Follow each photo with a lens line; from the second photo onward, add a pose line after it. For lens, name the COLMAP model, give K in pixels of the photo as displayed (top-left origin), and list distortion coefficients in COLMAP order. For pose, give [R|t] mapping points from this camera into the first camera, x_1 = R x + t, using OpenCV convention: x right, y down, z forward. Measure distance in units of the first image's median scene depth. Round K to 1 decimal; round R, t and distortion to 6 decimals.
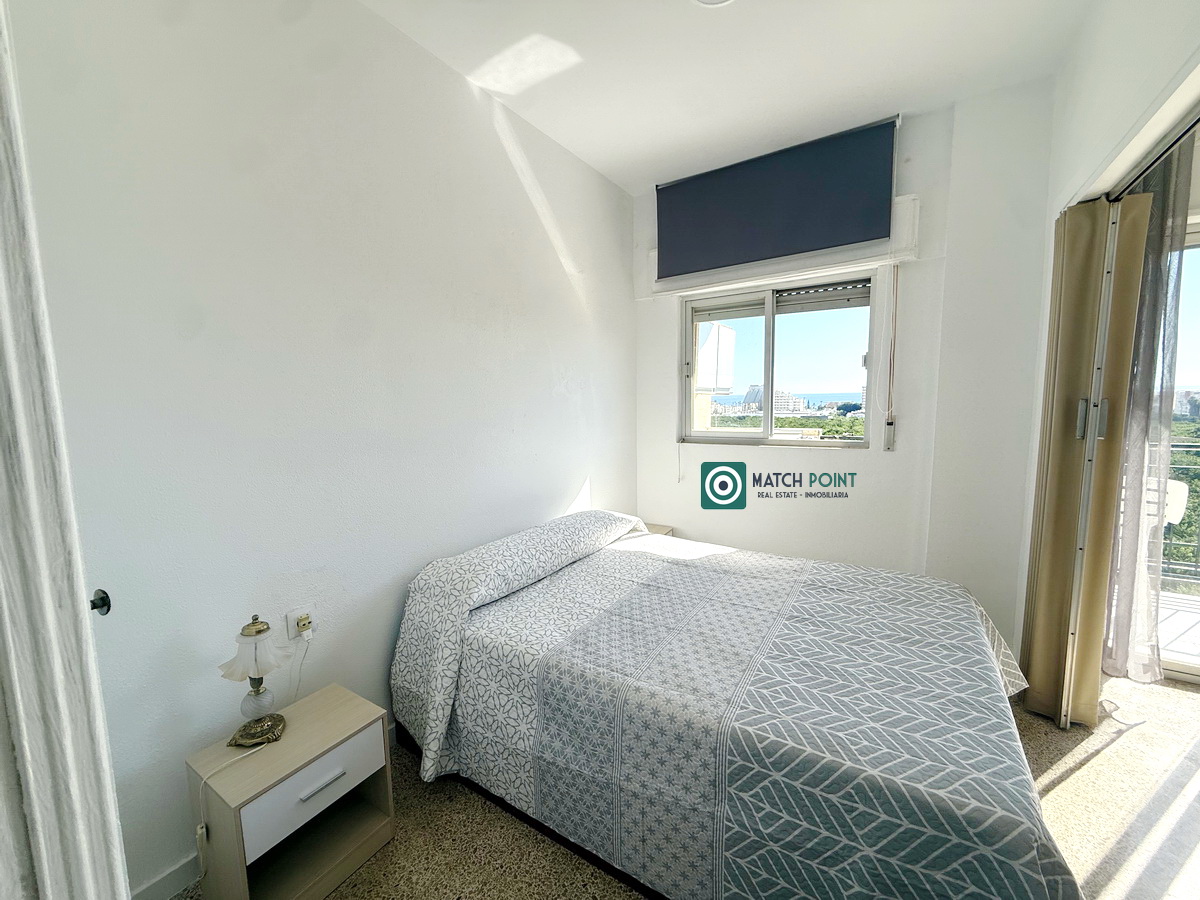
lens RADIAL K [[478.3, 0, 597.8], [0, 478.3, 448.4], [0, 0, 1]] dist [-0.000326, 0.000519]
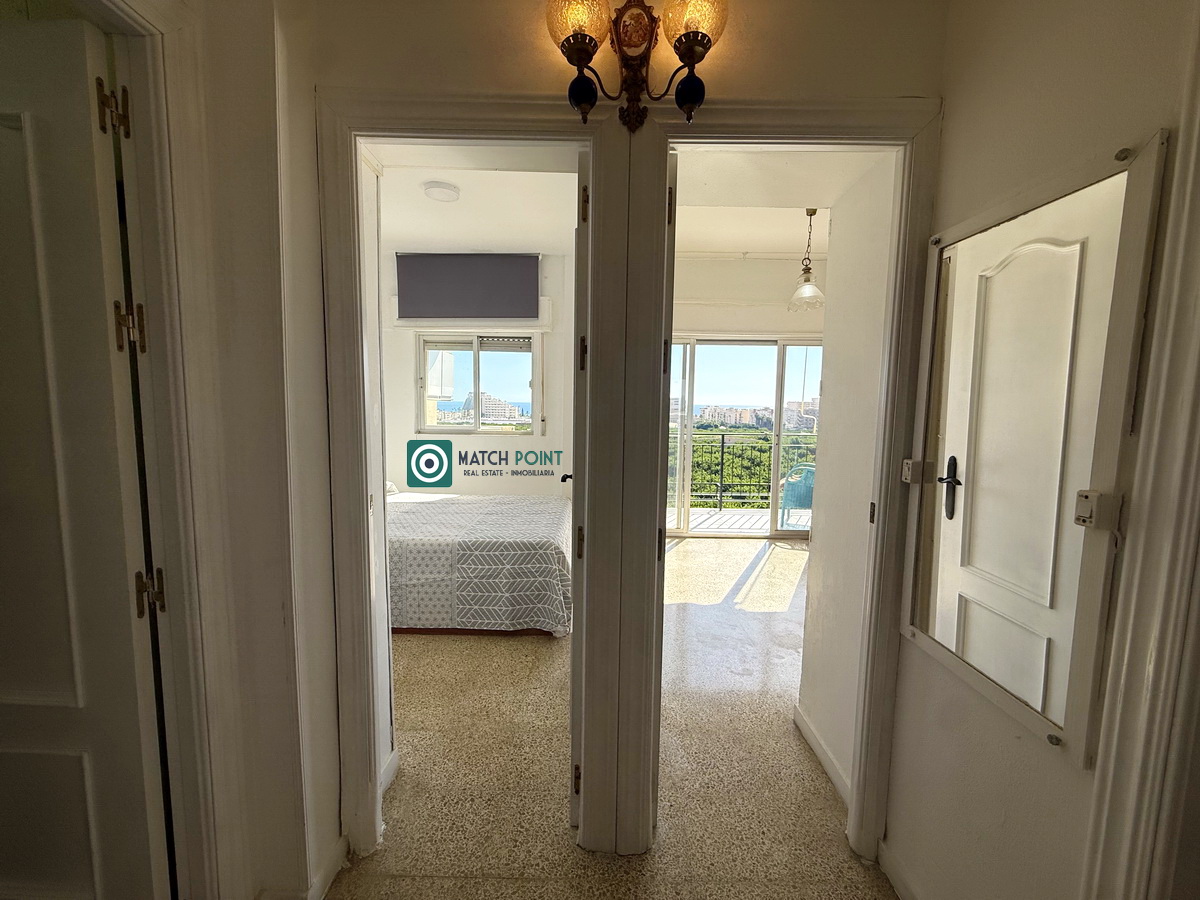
lens RADIAL K [[478.3, 0, 596.6], [0, 478.3, 448.1], [0, 0, 1]] dist [-0.000326, 0.000519]
pose [[0.843468, -0.019479, 0.536827, -0.206293], [0.027076, 0.999614, -0.006270, 0.078235], [-0.536497, 0.019824, 0.843669, -0.702222]]
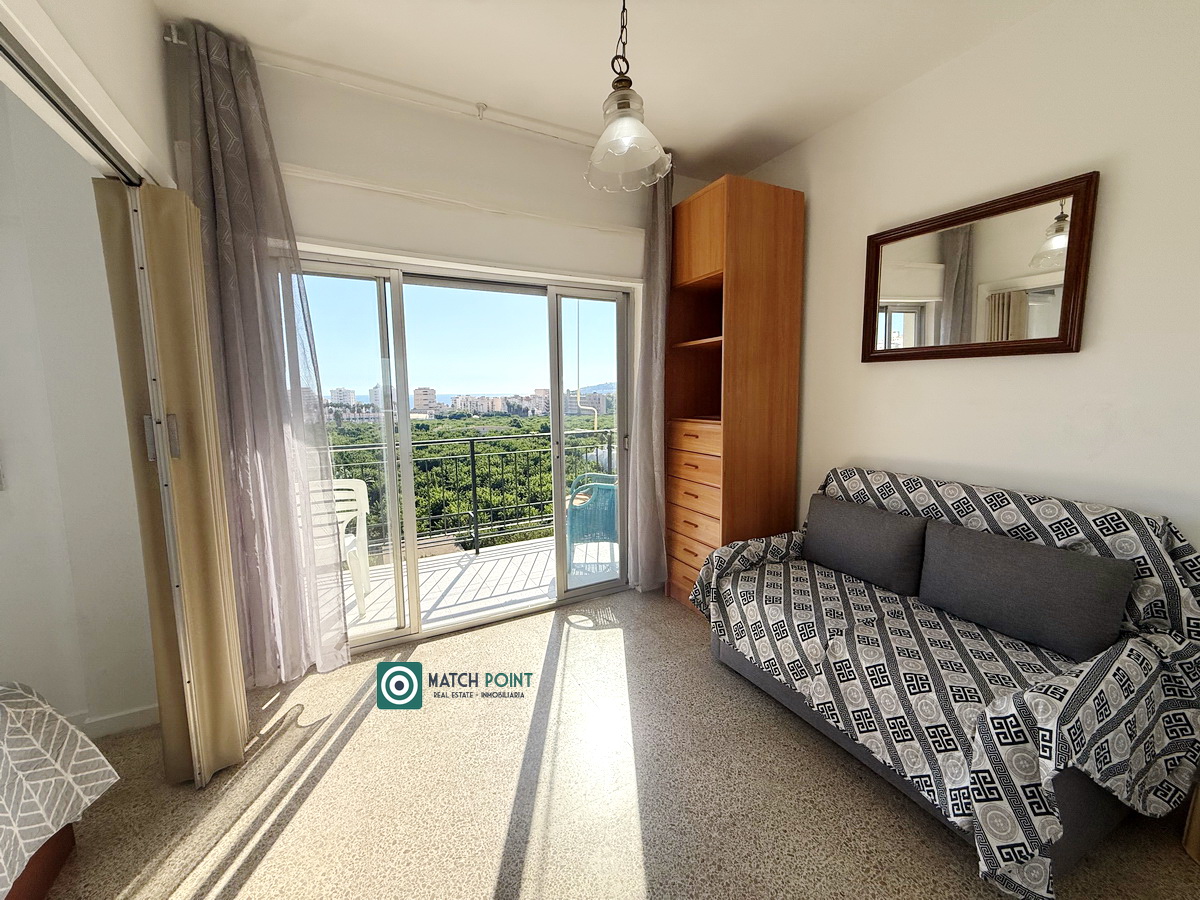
lens RADIAL K [[478.3, 0, 597.6], [0, 478.3, 452.1], [0, 0, 1]] dist [-0.000326, 0.000519]
pose [[0.476879, -0.095664, 0.873748, 0.501773], [0.095850, 0.993791, 0.056493, -0.008792], [-0.873727, 0.056808, 0.483088, -0.083364]]
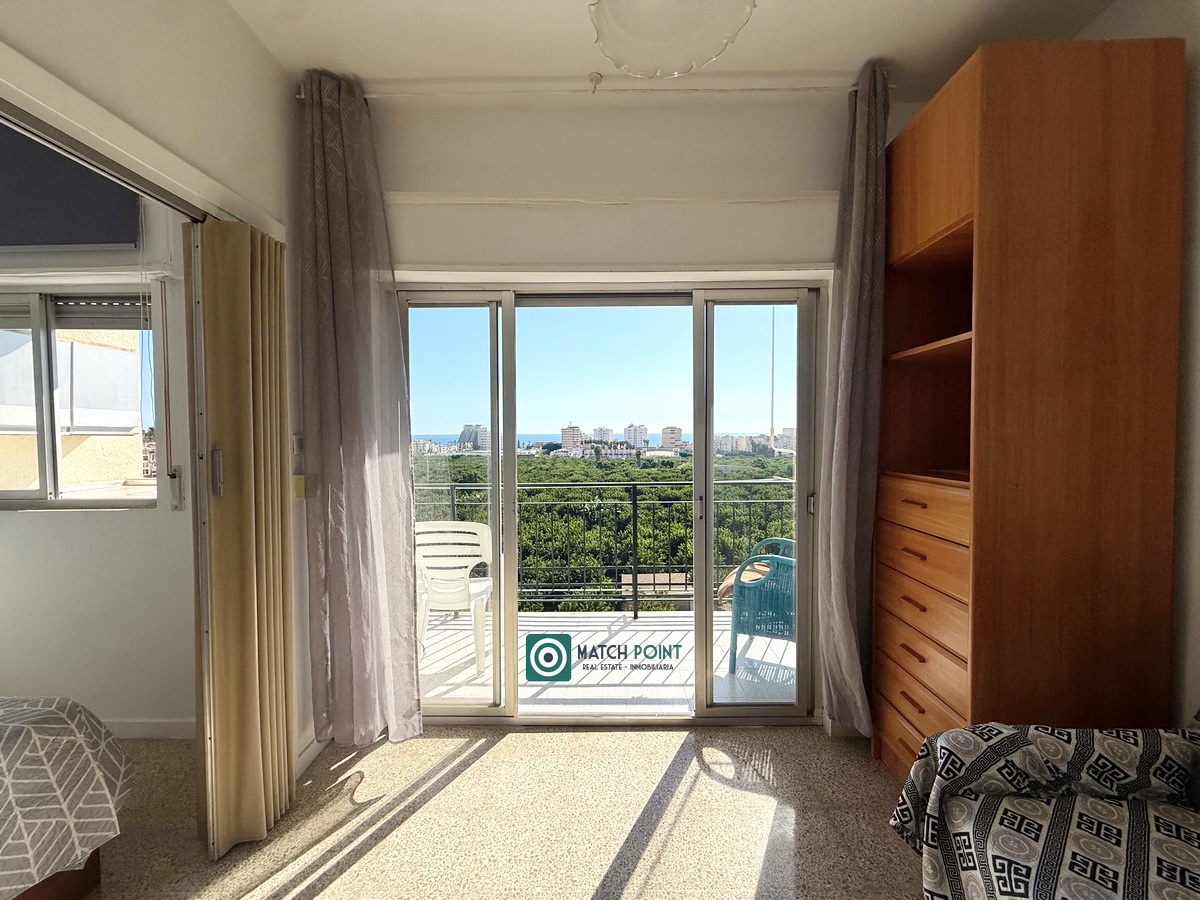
lens RADIAL K [[478.3, 0, 597.8], [0, 478.3, 450.3], [0, 0, 1]] dist [-0.000326, 0.000519]
pose [[0.839174, -0.004198, 0.543847, 0.891654], [0.046588, 0.996849, -0.064193, -0.014176], [-0.541864, 0.079206, 0.836726, -0.058546]]
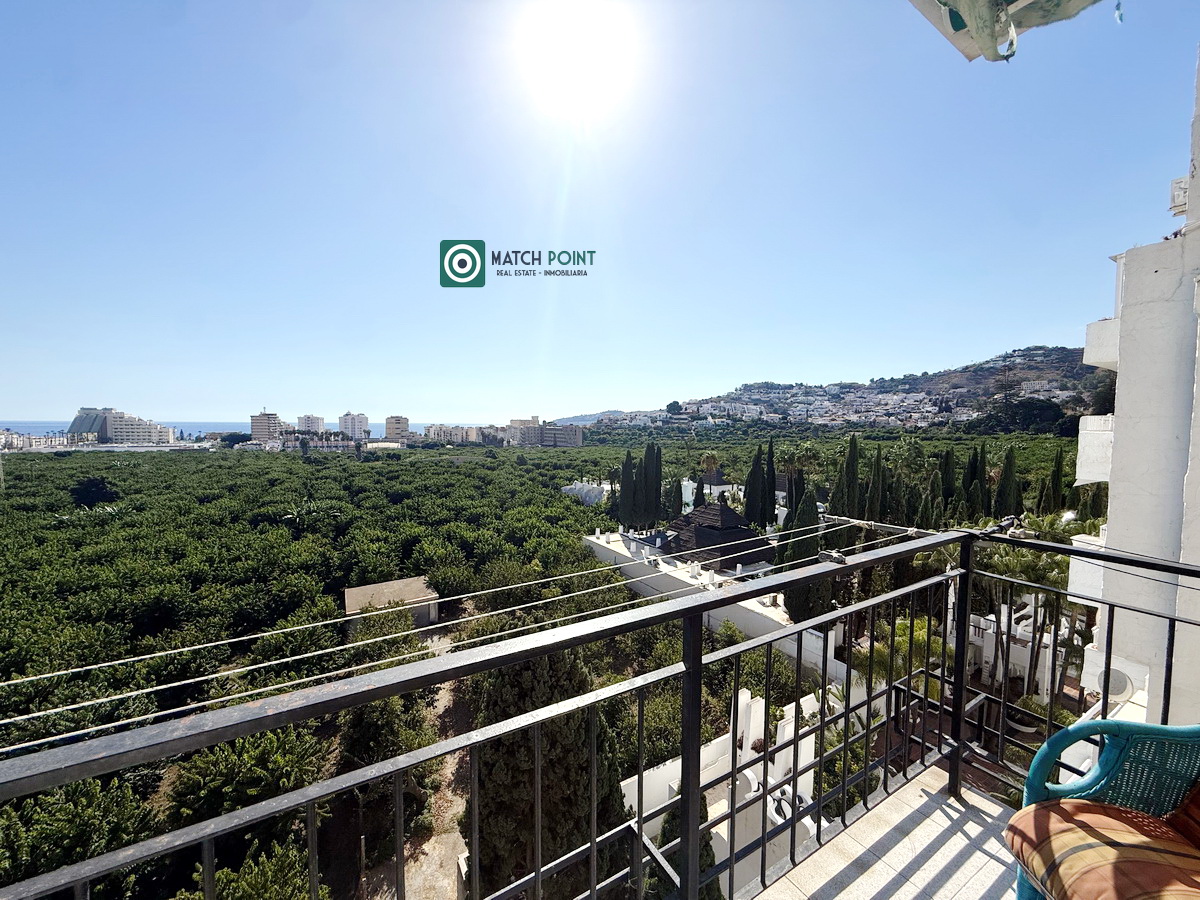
lens RADIAL K [[478.3, 0, 597.6], [0, 478.3, 450.6], [0, 0, 1]] dist [-0.000326, 0.000519]
pose [[0.430206, -0.027859, 0.902301, 1.407079], [0.081197, 0.996666, -0.007941, -0.140022], [-0.899072, 0.076681, 0.431034, 1.076829]]
